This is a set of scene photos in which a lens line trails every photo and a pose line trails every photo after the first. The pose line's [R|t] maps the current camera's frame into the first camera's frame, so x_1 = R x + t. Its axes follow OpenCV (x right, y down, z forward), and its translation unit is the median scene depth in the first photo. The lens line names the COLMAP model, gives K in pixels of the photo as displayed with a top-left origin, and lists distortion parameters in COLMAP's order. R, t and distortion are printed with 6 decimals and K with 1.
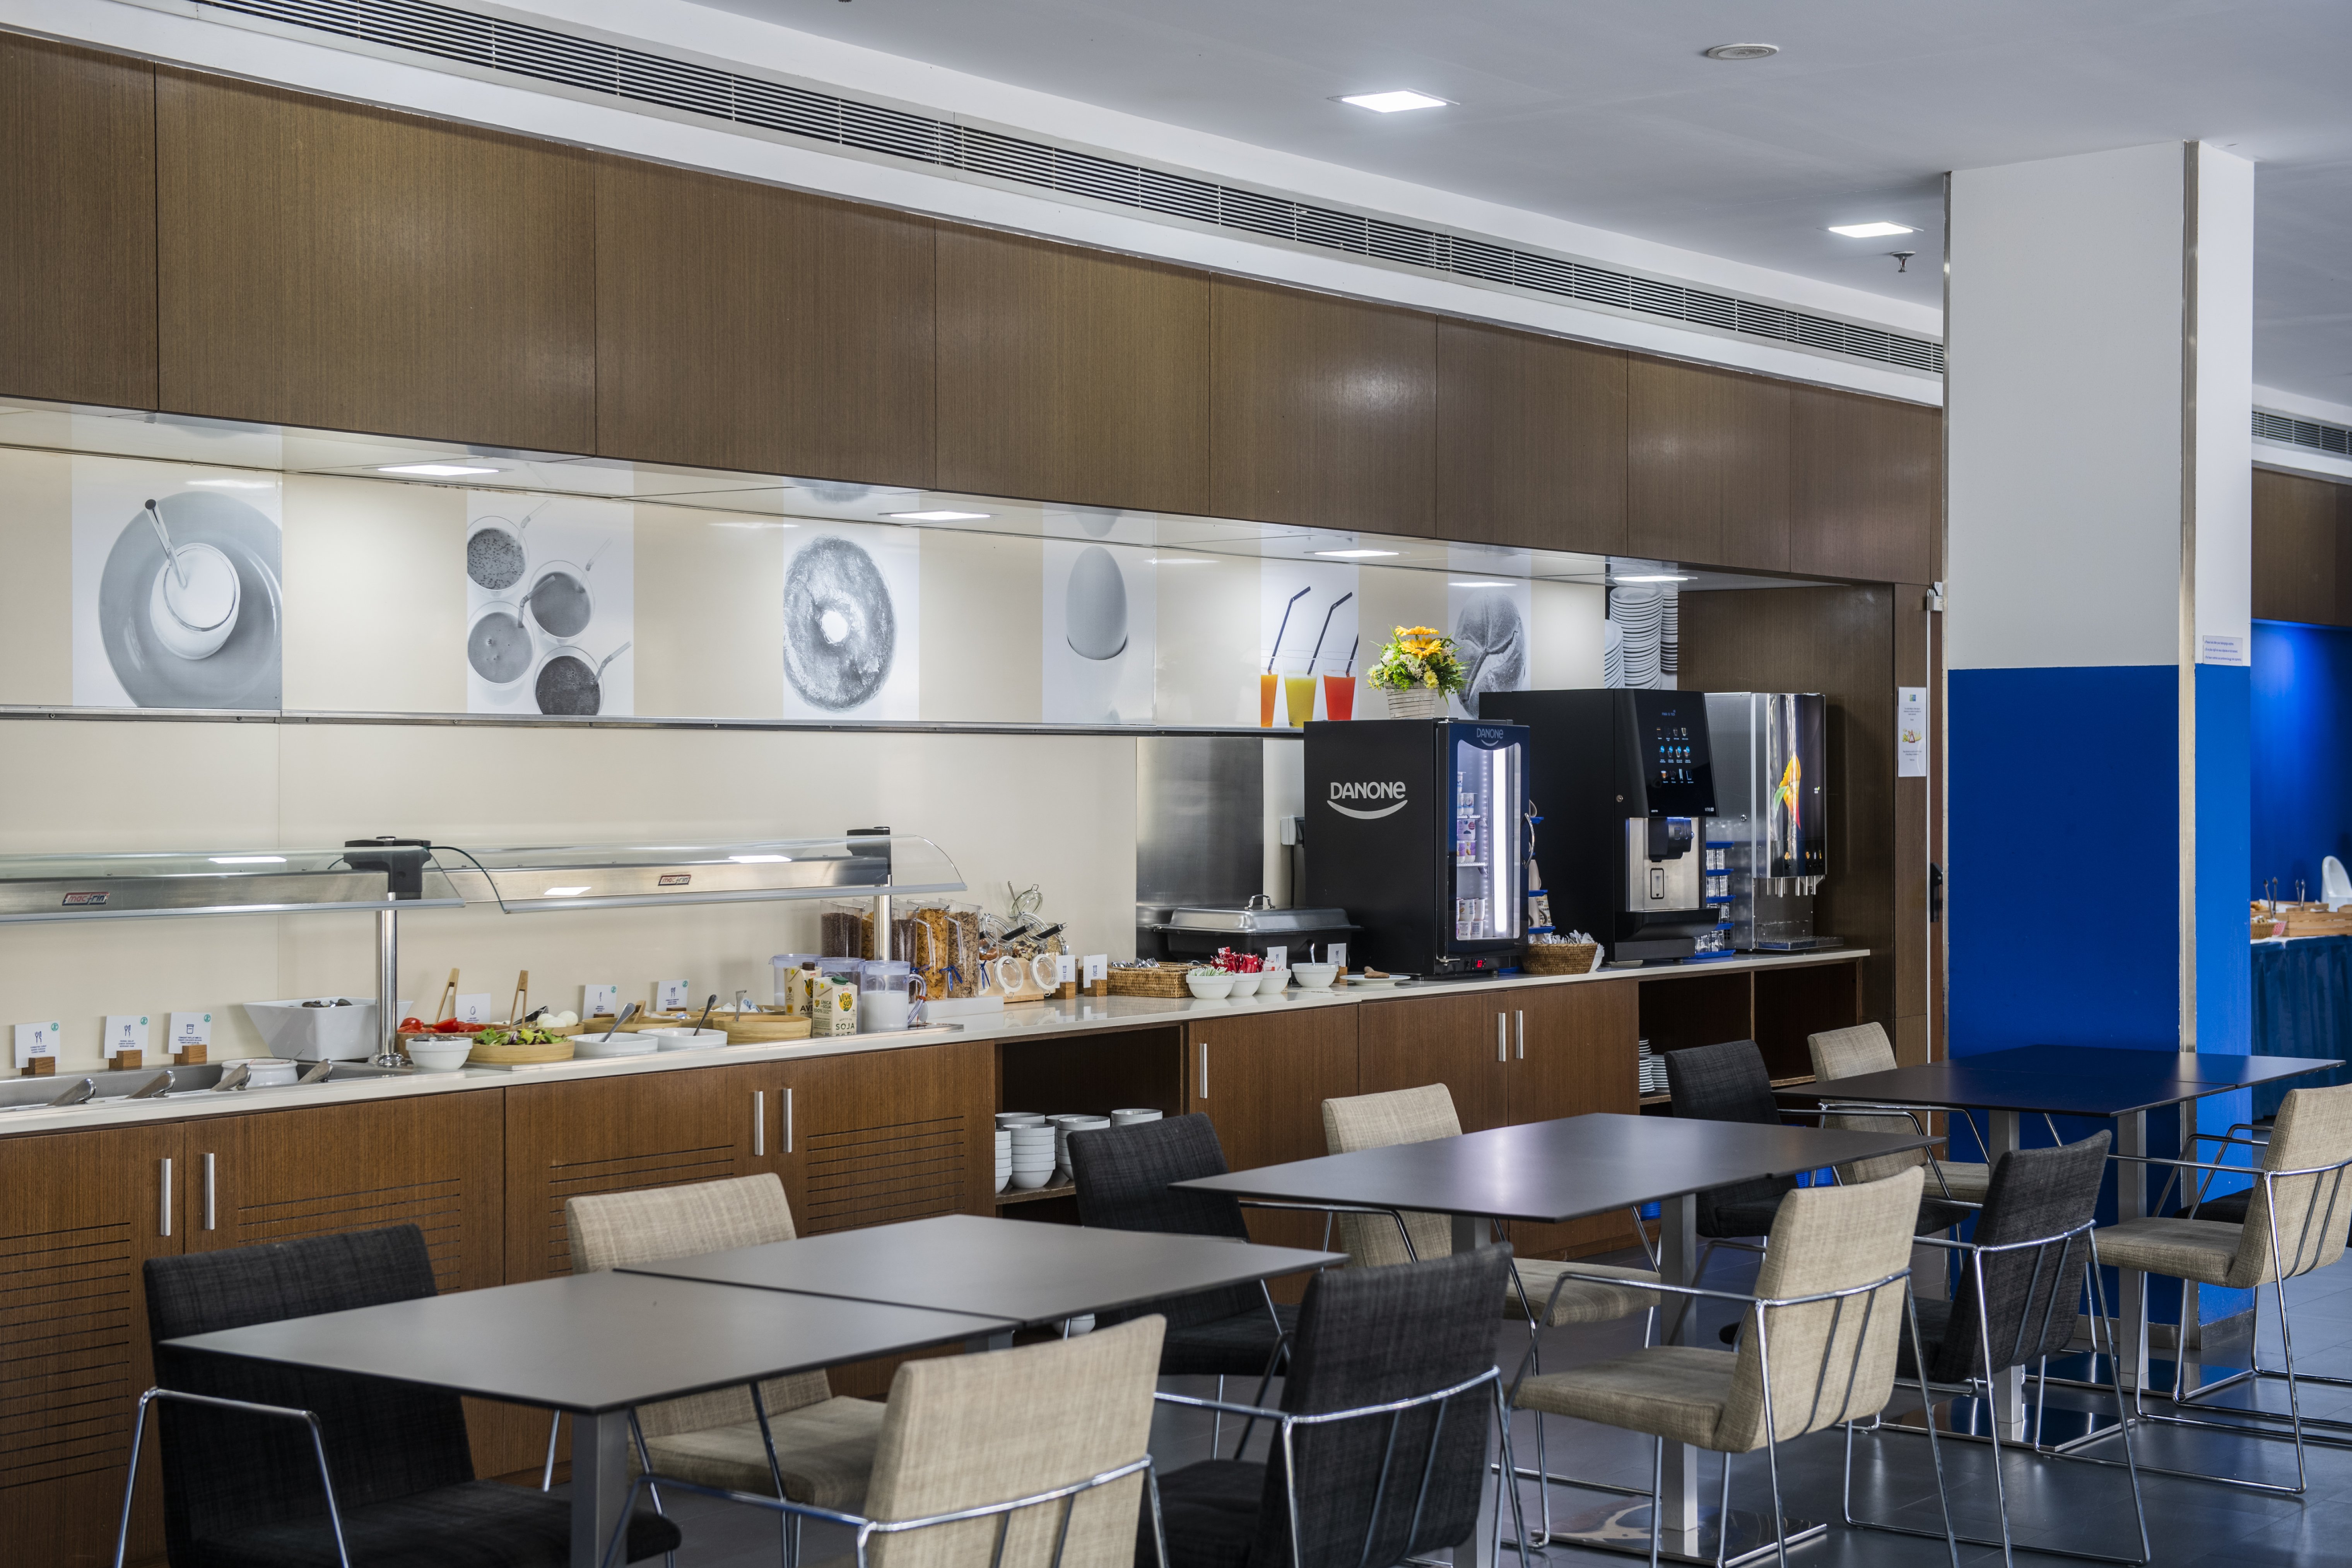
lens RADIAL K [[3610.8, 0, 1179.9], [0, 3610.8, 788.4], [0, 0, 1]] dist [0.169188, 0.000000]
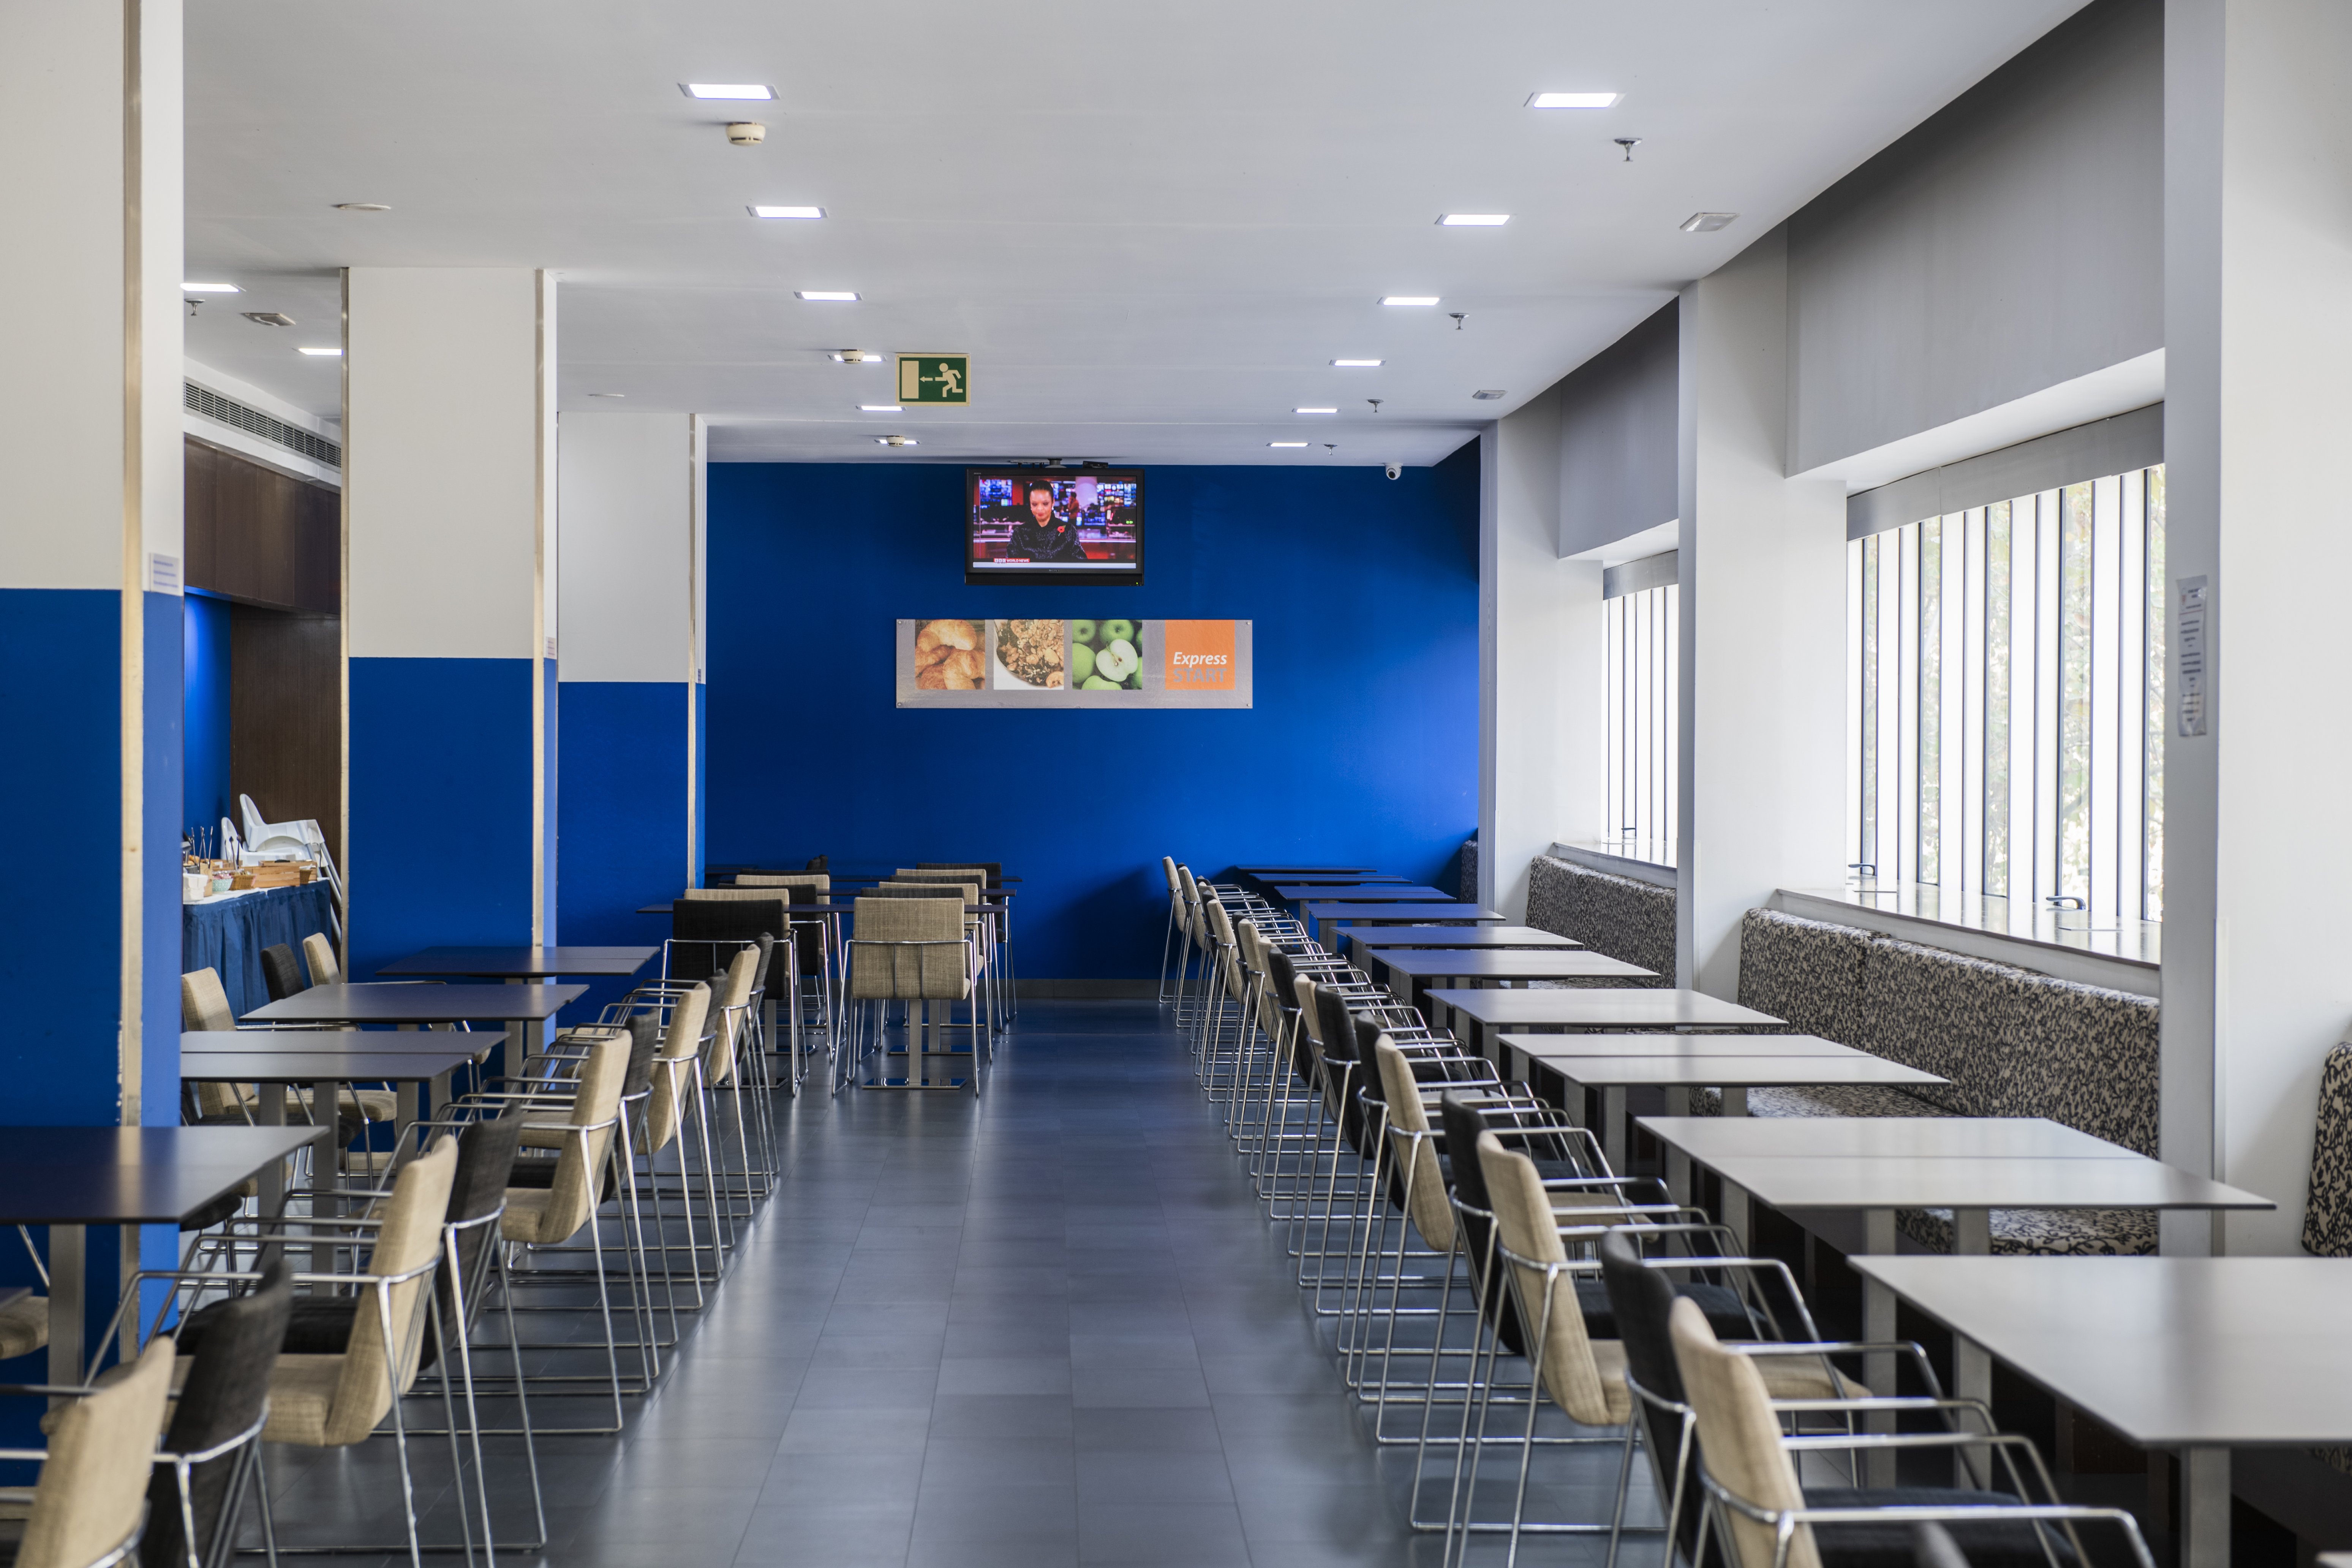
lens RADIAL K [[4709.2, 0, 1172.2], [0, 4709.2, 786.4], [0, 0, 1]] dist [0.156034, 0.000000]
pose [[0.777357, -0.001327, 0.629058, -0.687356], [-0.001734, 0.999989, 0.004252, 0.005680], [-0.629057, -0.004396, 0.777346, -0.530564]]
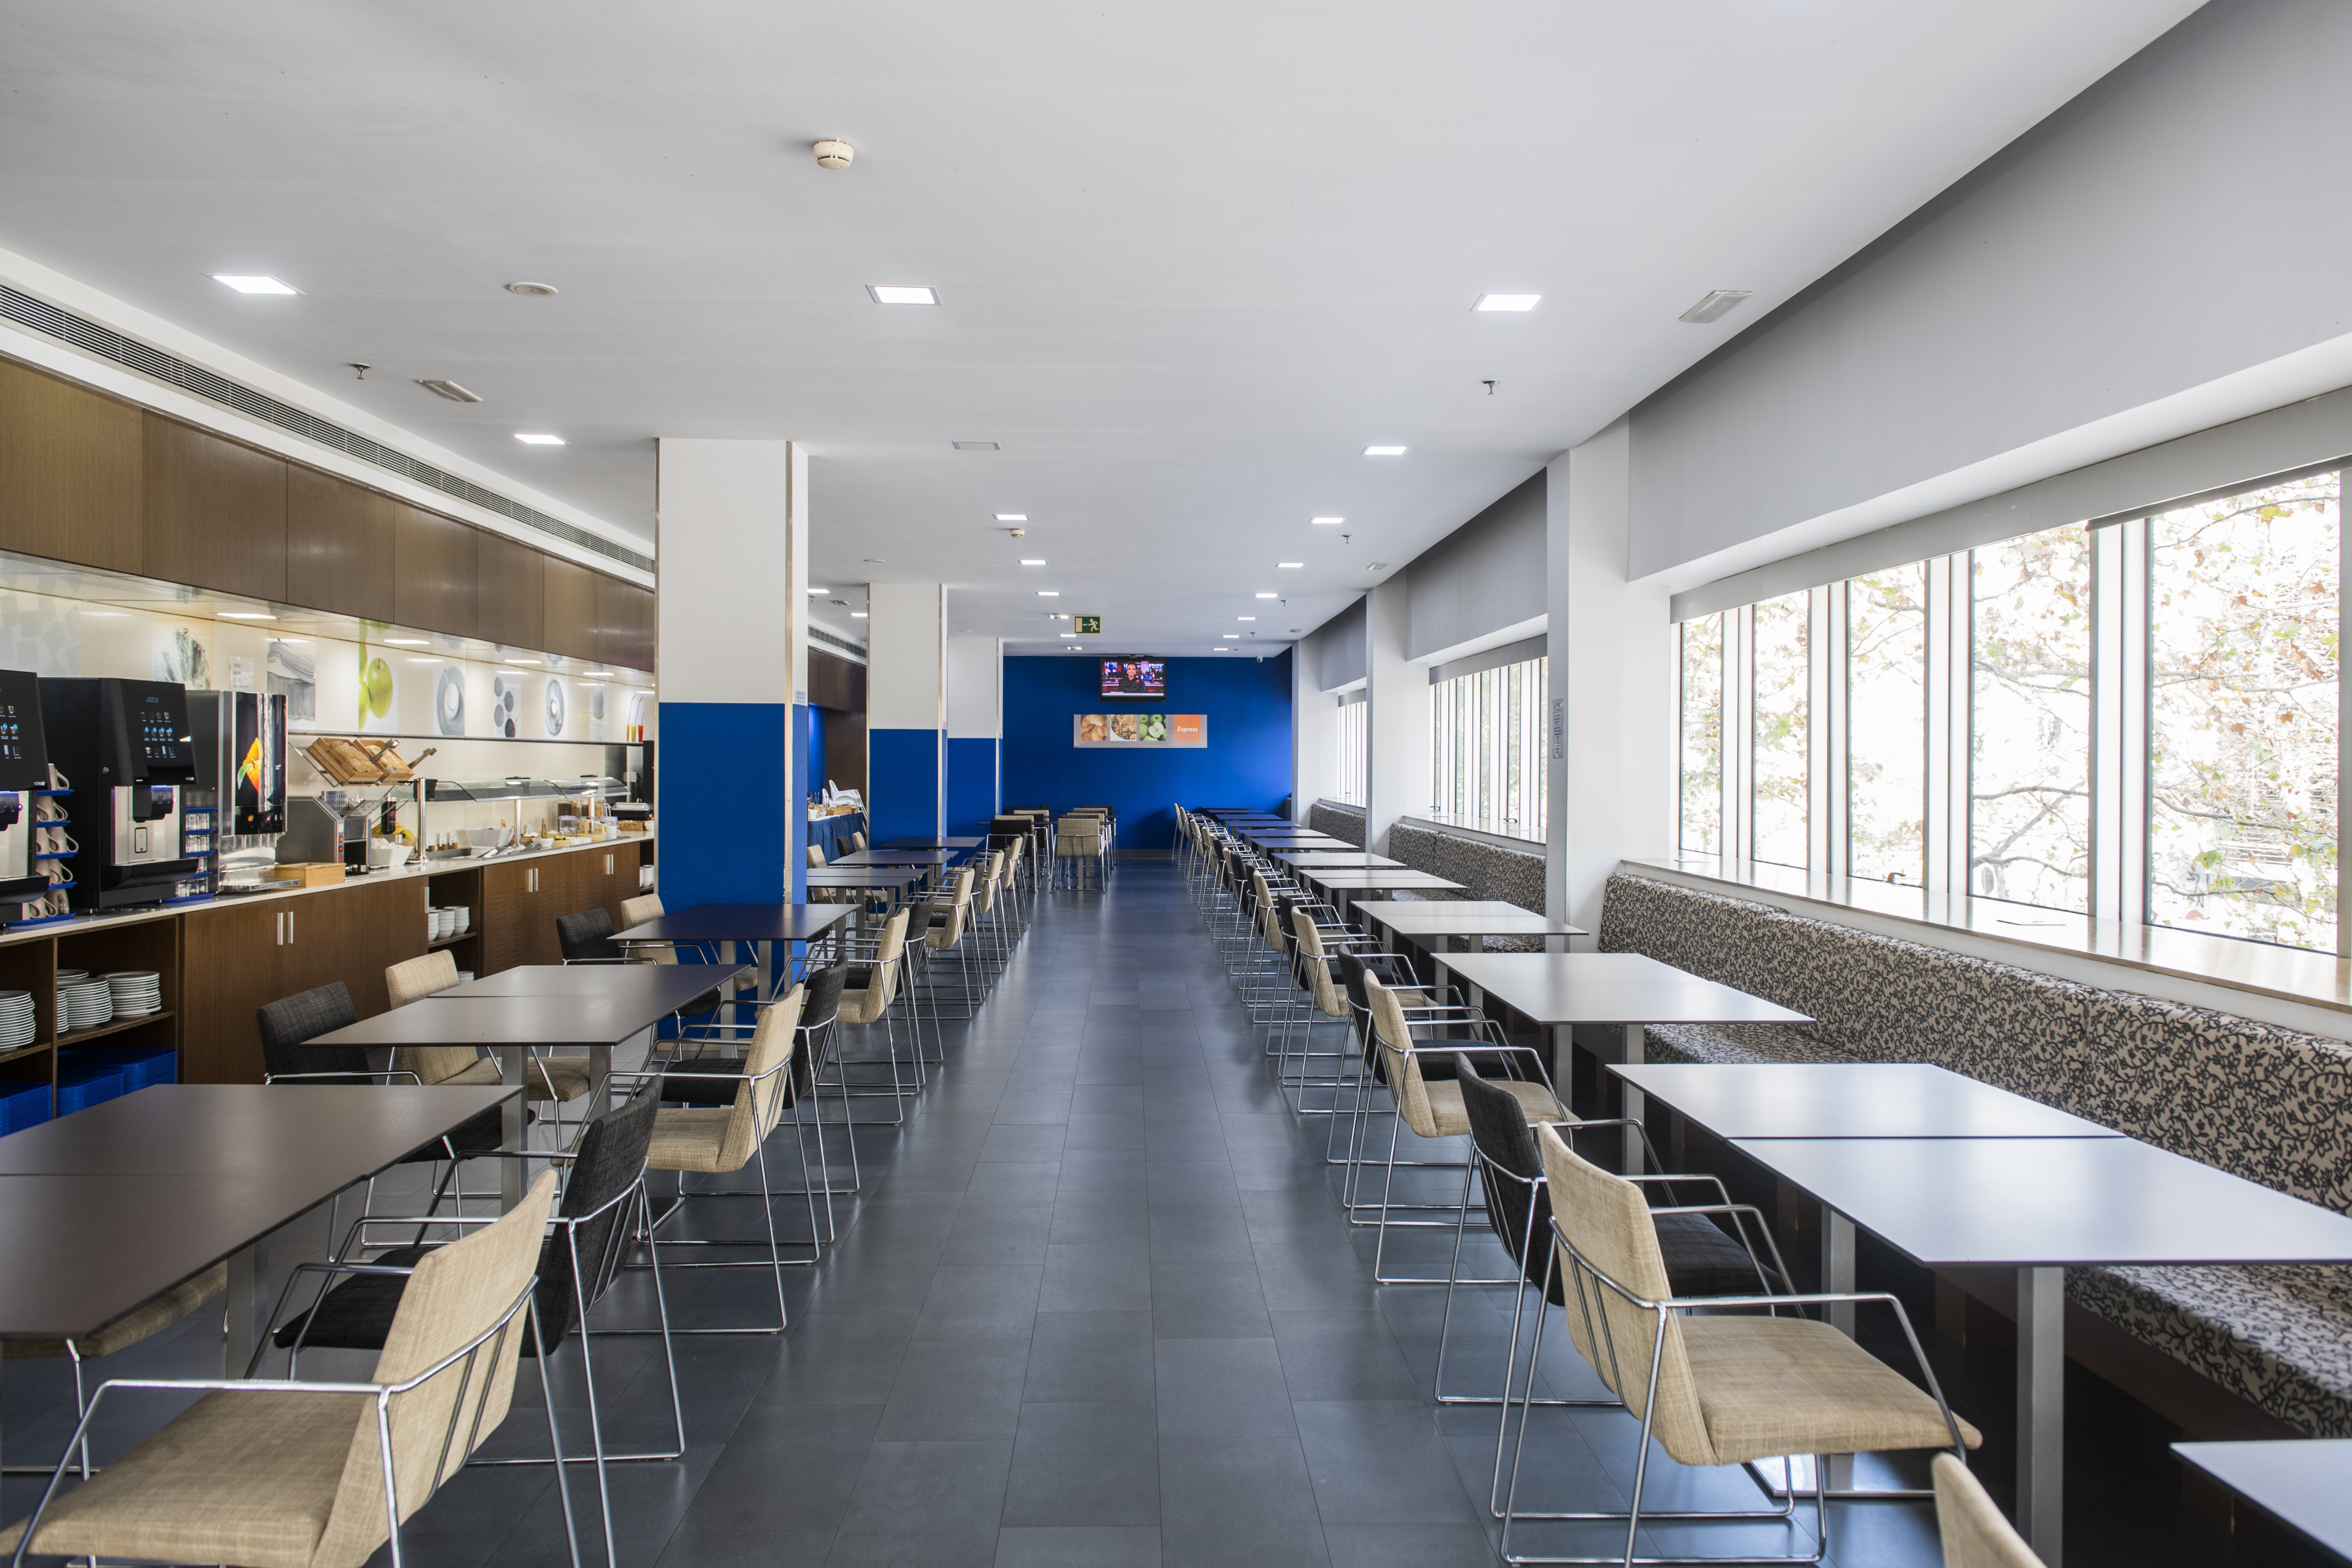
lens RADIAL K [[1756.4, 0, 1174.2], [0, 1756.4, 783.0], [0, 0, 1]] dist [0.014849, -0.006544]
pose [[0.778409, -0.003404, 0.627748, -0.681669], [-0.001804, 0.999969, 0.007660, 0.005689], [-0.627755, -0.007096, 0.778379, -0.523905]]
